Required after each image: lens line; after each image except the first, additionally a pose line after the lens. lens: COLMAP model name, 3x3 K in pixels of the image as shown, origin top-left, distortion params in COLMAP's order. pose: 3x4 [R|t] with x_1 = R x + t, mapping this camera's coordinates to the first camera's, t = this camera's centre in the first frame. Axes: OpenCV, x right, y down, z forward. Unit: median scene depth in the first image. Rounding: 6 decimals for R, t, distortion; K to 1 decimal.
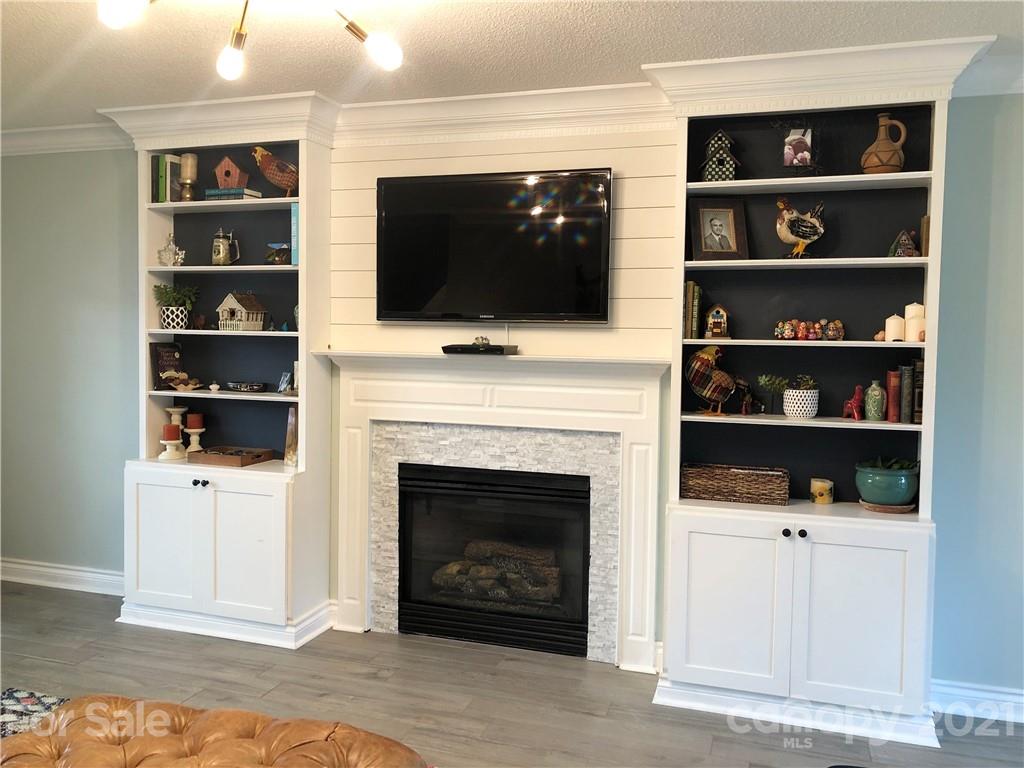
lens RADIAL K [[869.5, 0, 508.6], [0, 869.5, 376.9], [0, 0, 1]] dist [0.100735, -0.187389]
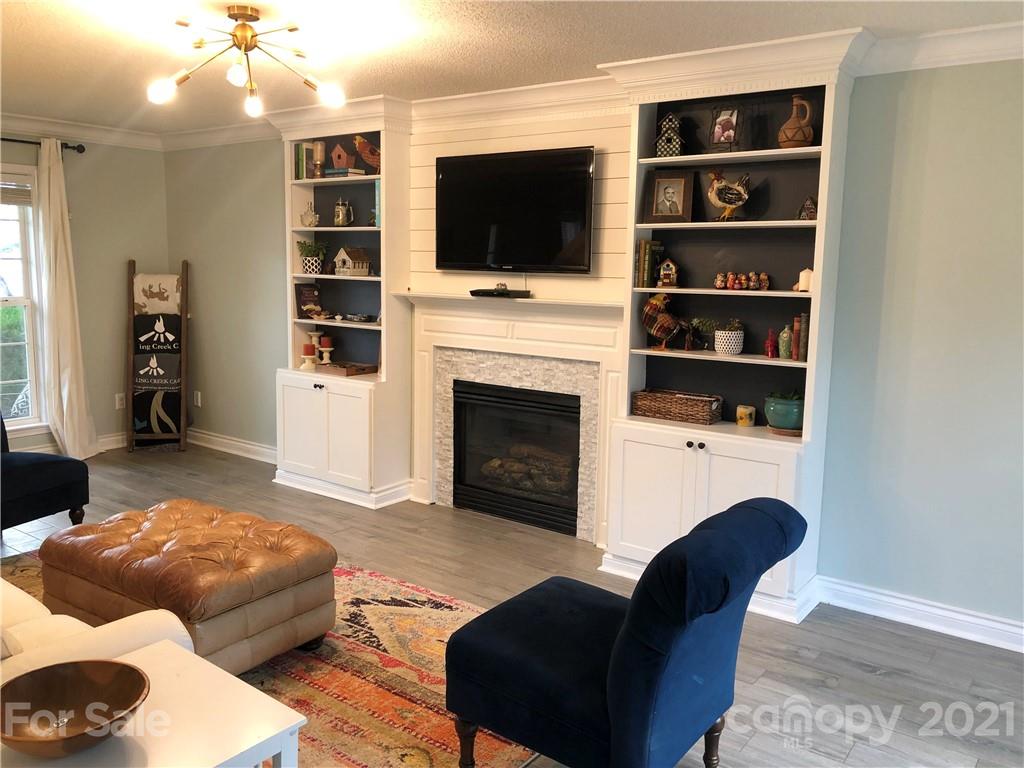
lens RADIAL K [[844.1, 0, 512.0], [0, 844.1, 384.0], [0, 0, 1]] dist [0.153313, -0.364039]
pose [[0.949937, 0.049078, -0.308563, 0.365846], [-0.023678, 0.996054, 0.085532, -0.005217], [0.311543, -0.073944, 0.947351, -0.182599]]
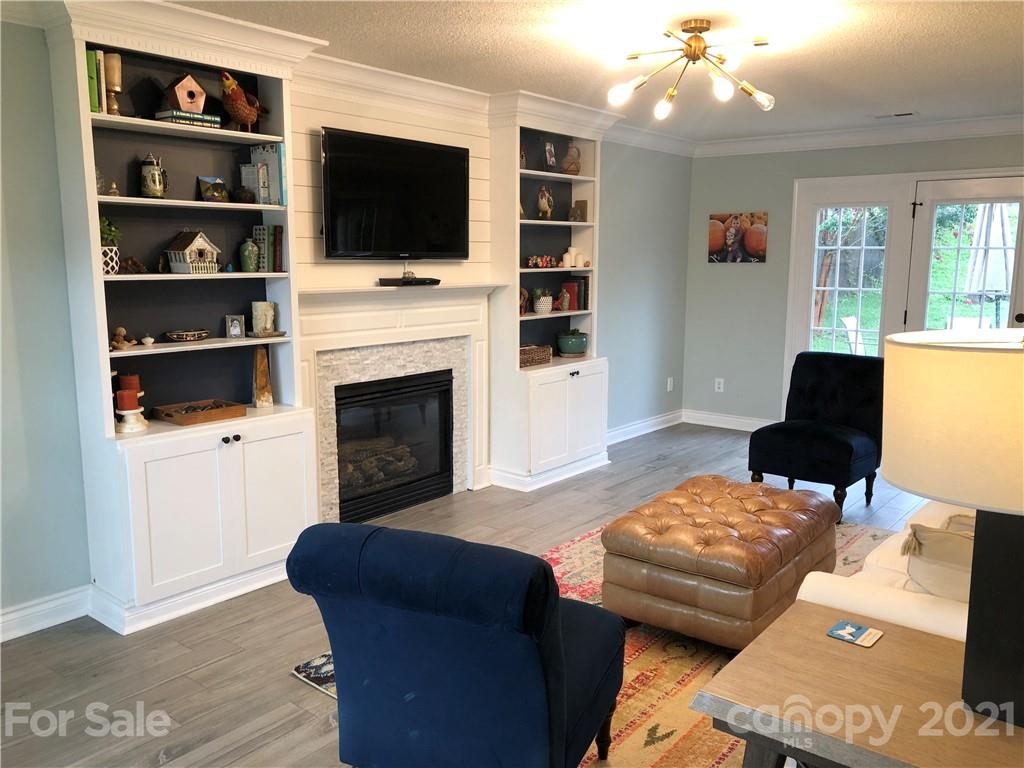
lens RADIAL K [[828.4, 0, 507.2], [0, 828.4, 393.7], [0, 0, 1]] dist [0.121112, -0.148289]
pose [[0.353986, -0.167674, 0.920097, -1.099559], [0.060989, 0.985842, 0.156191, -0.050269], [-0.933260, 0.000827, 0.359201, 0.417894]]
